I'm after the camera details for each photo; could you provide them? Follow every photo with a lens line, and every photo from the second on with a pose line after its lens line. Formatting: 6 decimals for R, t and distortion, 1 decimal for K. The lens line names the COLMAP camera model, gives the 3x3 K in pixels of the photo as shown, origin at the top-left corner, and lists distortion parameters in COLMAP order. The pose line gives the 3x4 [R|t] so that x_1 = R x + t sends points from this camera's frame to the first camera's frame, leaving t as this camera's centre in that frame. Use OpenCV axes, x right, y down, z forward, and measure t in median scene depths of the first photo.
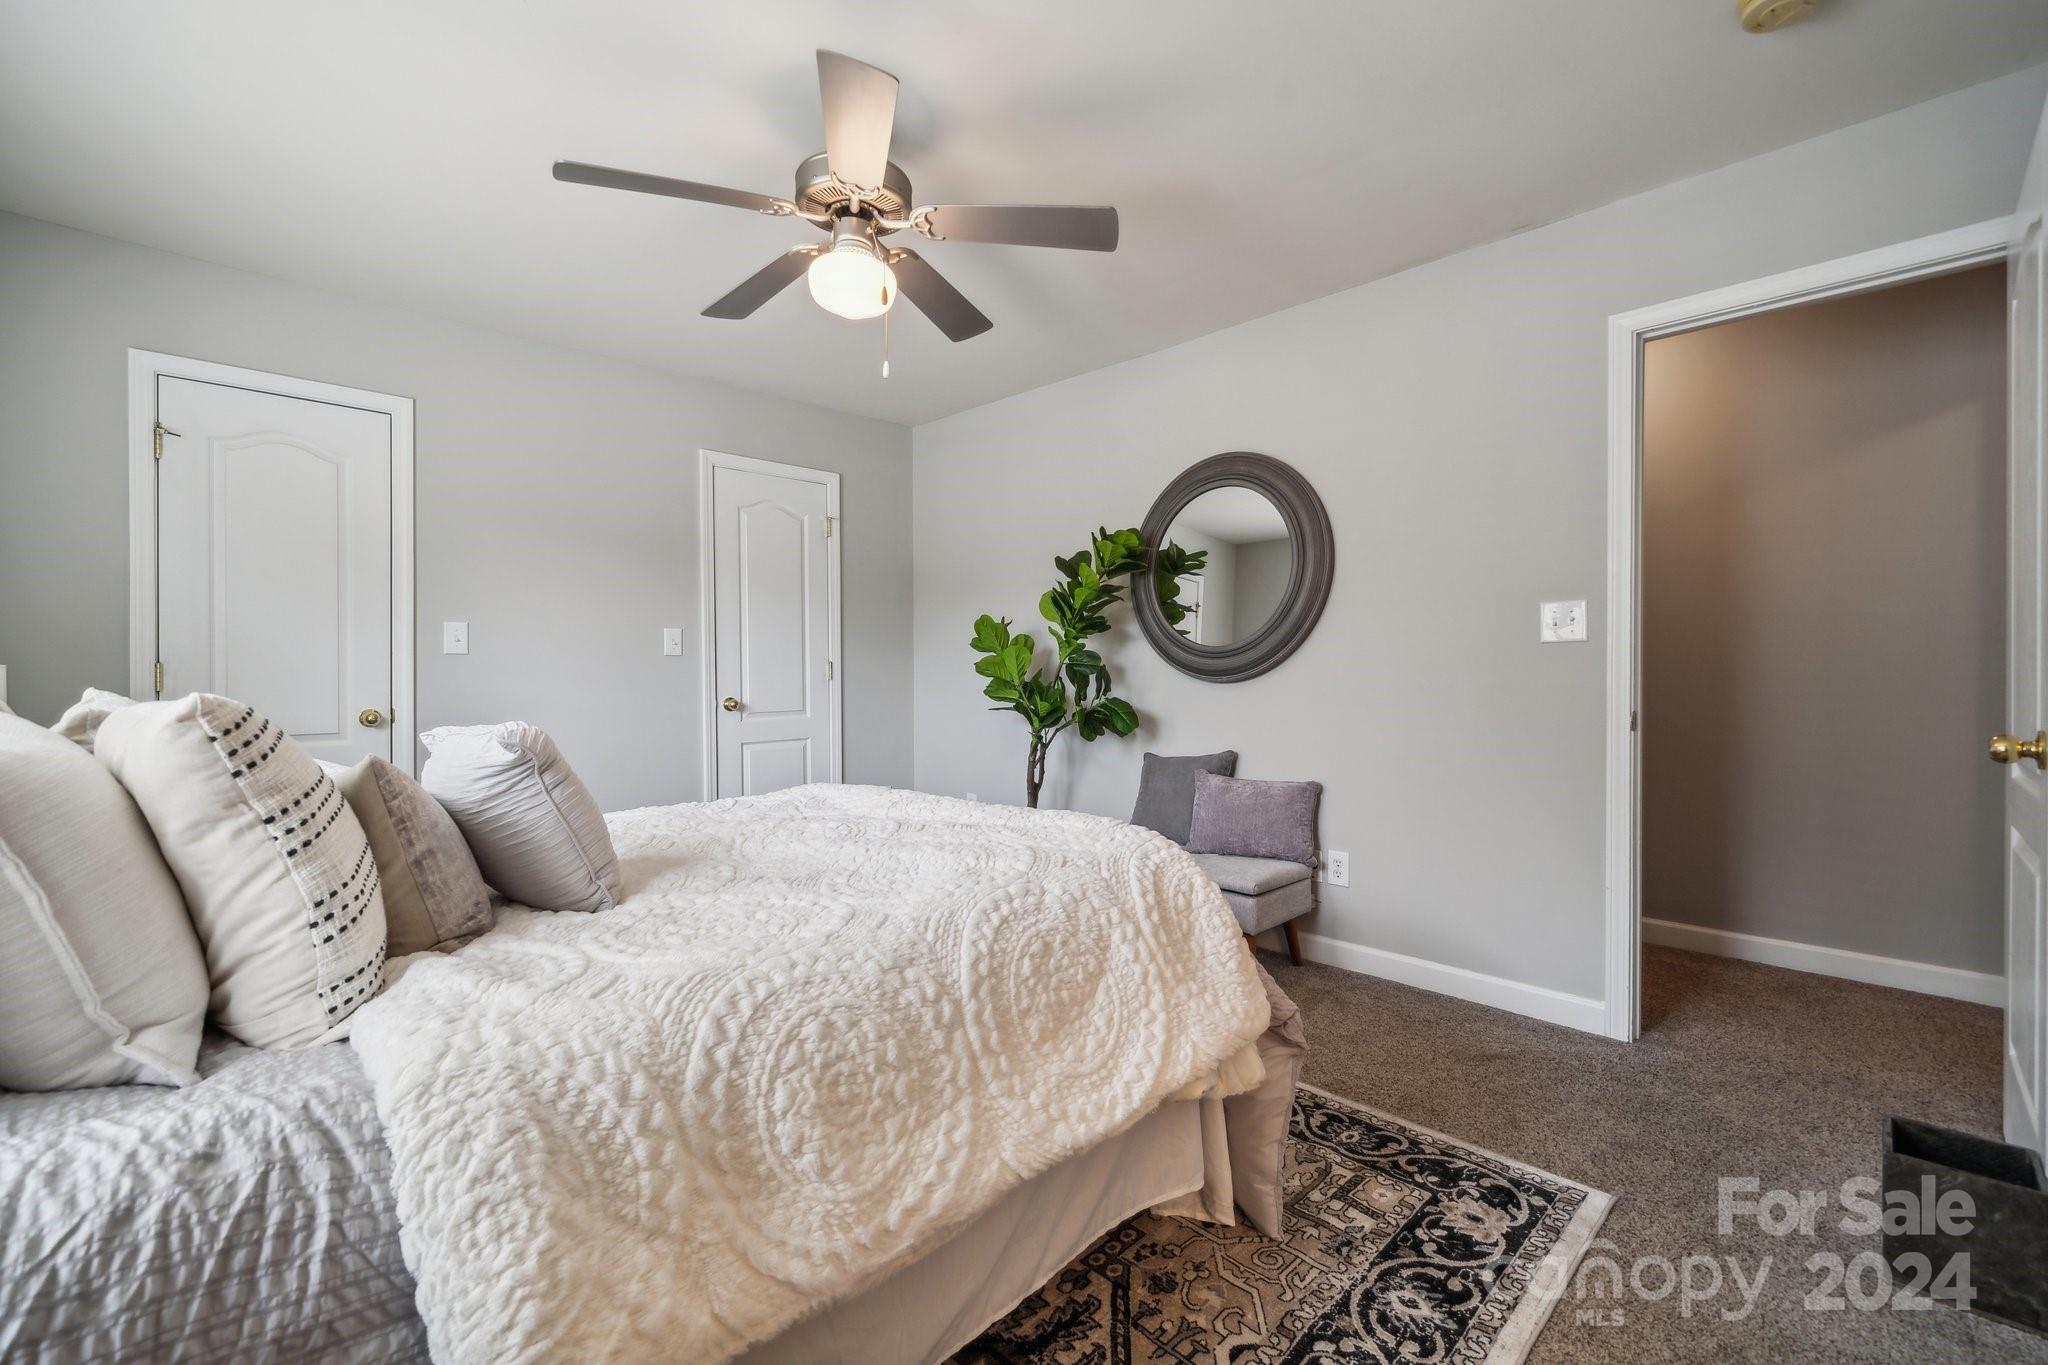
lens RADIAL K [[847.1, 0, 1024.0], [0, 847.1, 682.5], [0, 0, 1]] dist [-0.000017, -0.000005]
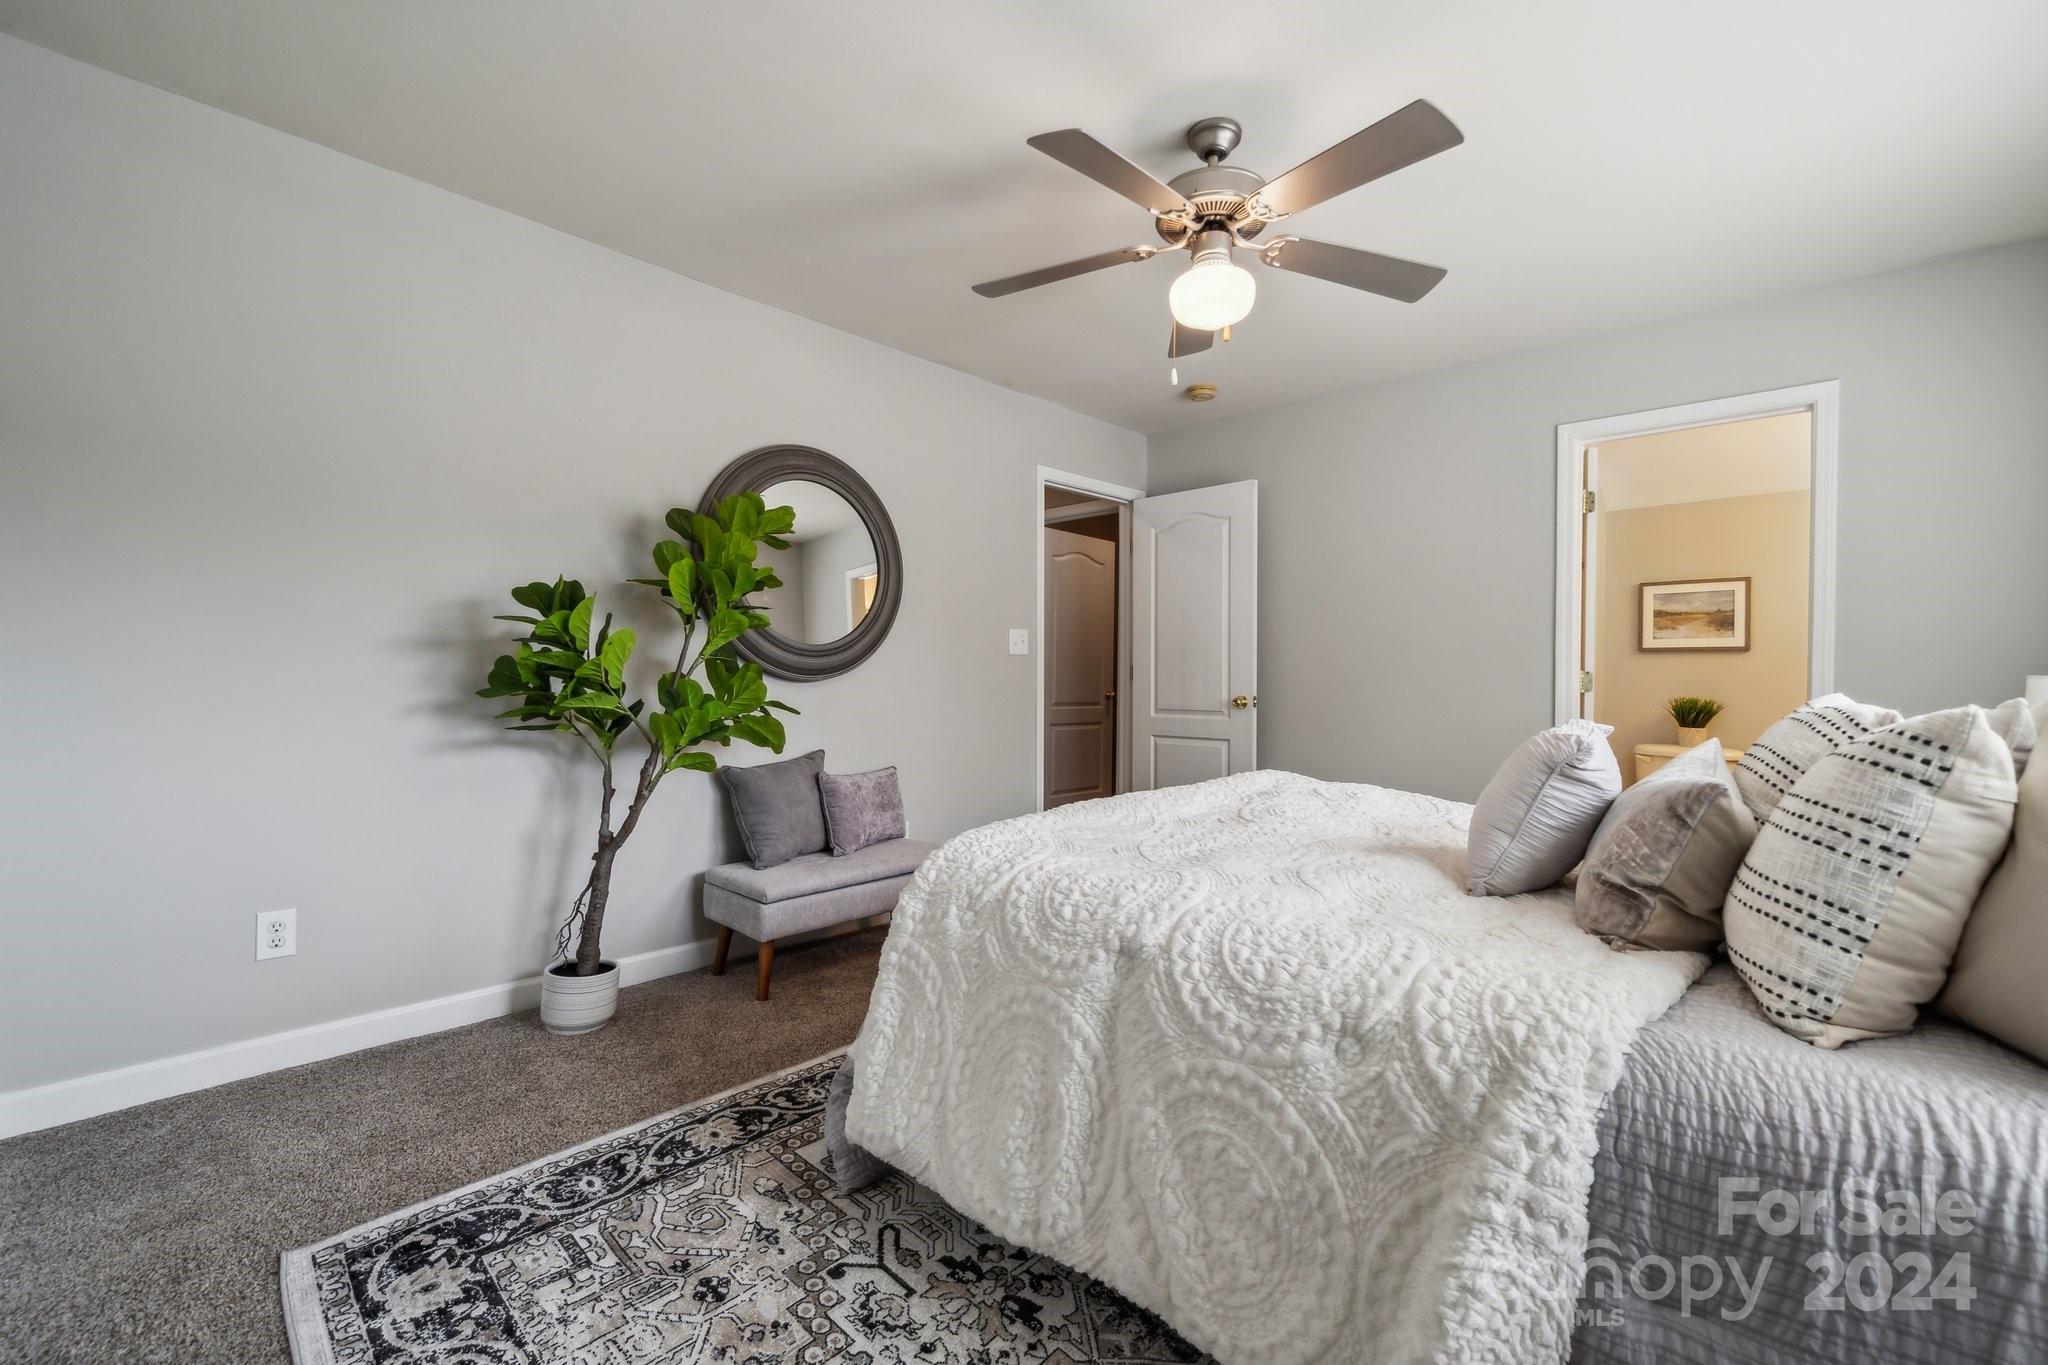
lens RADIAL K [[847.1, 0, 1024.0], [0, 847.1, 682.5], [0, 0, 1]] dist [-0.000017, -0.000005]
pose [[-0.023007, -0.007072, 0.999710, -0.746251], [0.011000, 0.999913, 0.007327, -0.002013], [-0.999675, 0.011166, -0.022927, 0.777472]]
